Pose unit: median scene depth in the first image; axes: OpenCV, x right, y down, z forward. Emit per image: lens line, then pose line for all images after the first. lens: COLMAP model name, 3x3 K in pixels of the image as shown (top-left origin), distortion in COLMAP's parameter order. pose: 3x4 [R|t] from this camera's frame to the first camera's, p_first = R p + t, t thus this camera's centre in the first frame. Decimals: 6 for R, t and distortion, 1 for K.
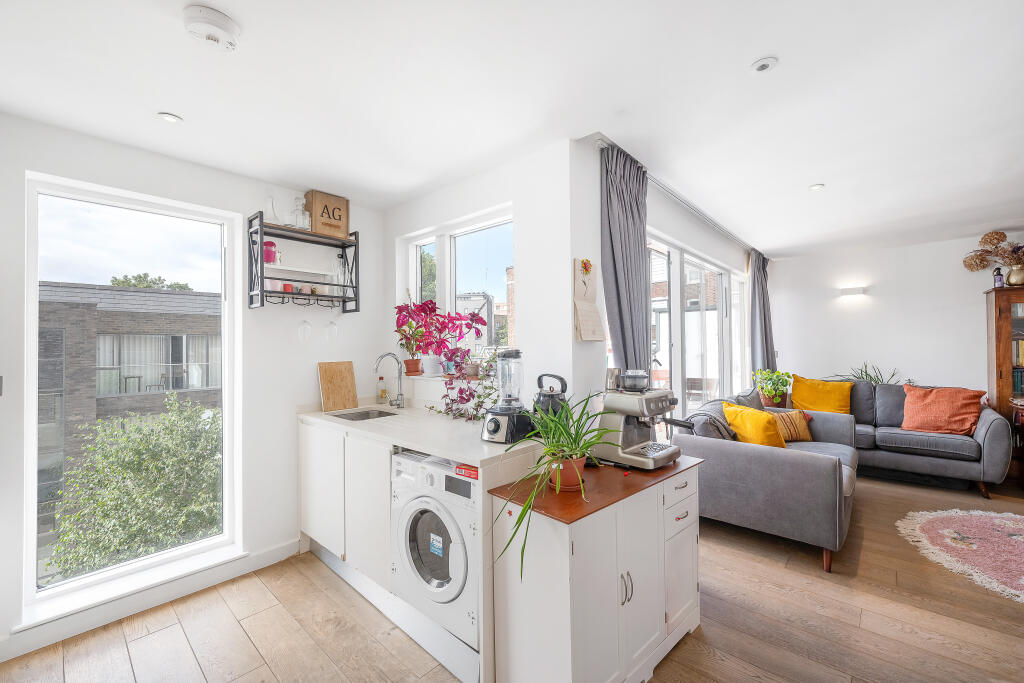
lens RADIAL K [[416.4, 0, 505.3], [0, 416.4, 340.4], [0, 0, 1]] dist [0.003133, 0.000133]
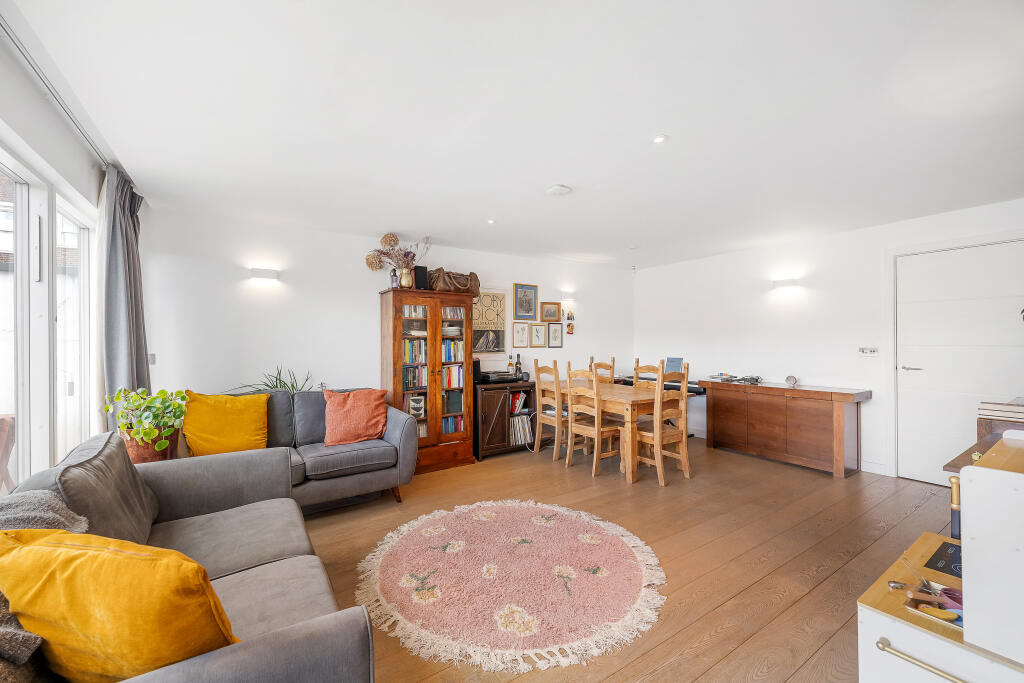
lens RADIAL K [[416.4, 0, 519.3], [0, 416.4, 337.1], [0, 0, 1]] dist [0.003133, 0.000133]
pose [[0.245751, 0.016536, 0.969192, 0.243046], [-0.005581, 0.999862, -0.015644, 0.009544], [-0.969317, -0.001565, 0.245810, 0.424285]]
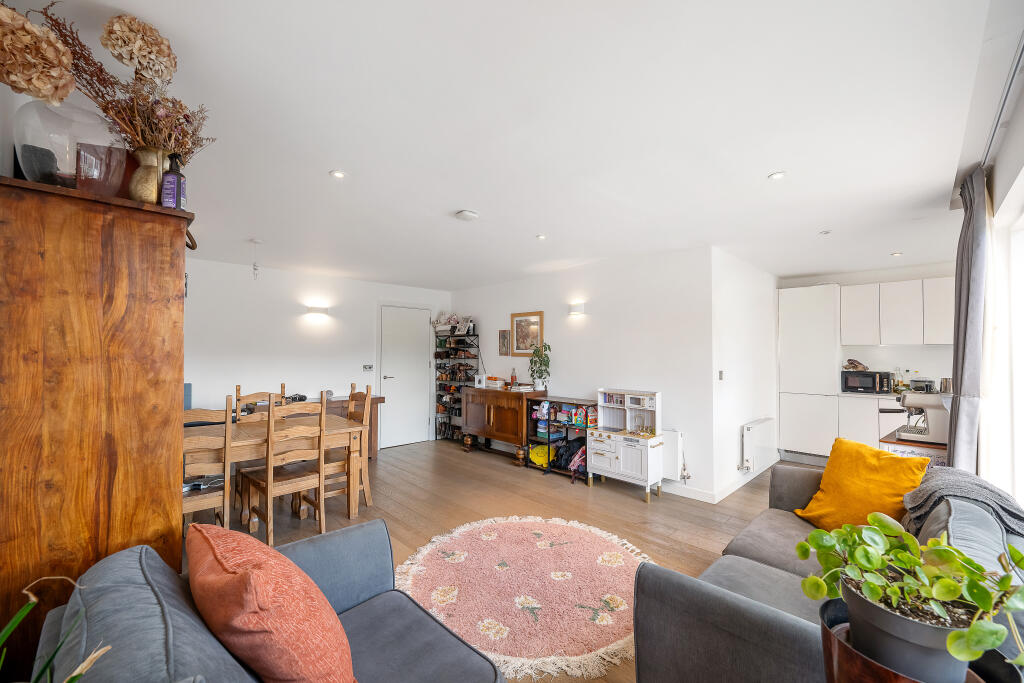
lens RADIAL K [[416.4, 0, 517.4], [0, 416.4, 350.4], [0, 0, 1]] dist [0.003133, 0.000133]
pose [[-0.998742, 0.007666, 0.049562, 0.818745], [0.006729, 0.999796, -0.019038, -0.004985], [-0.049698, -0.018680, -0.998590, 1.231791]]
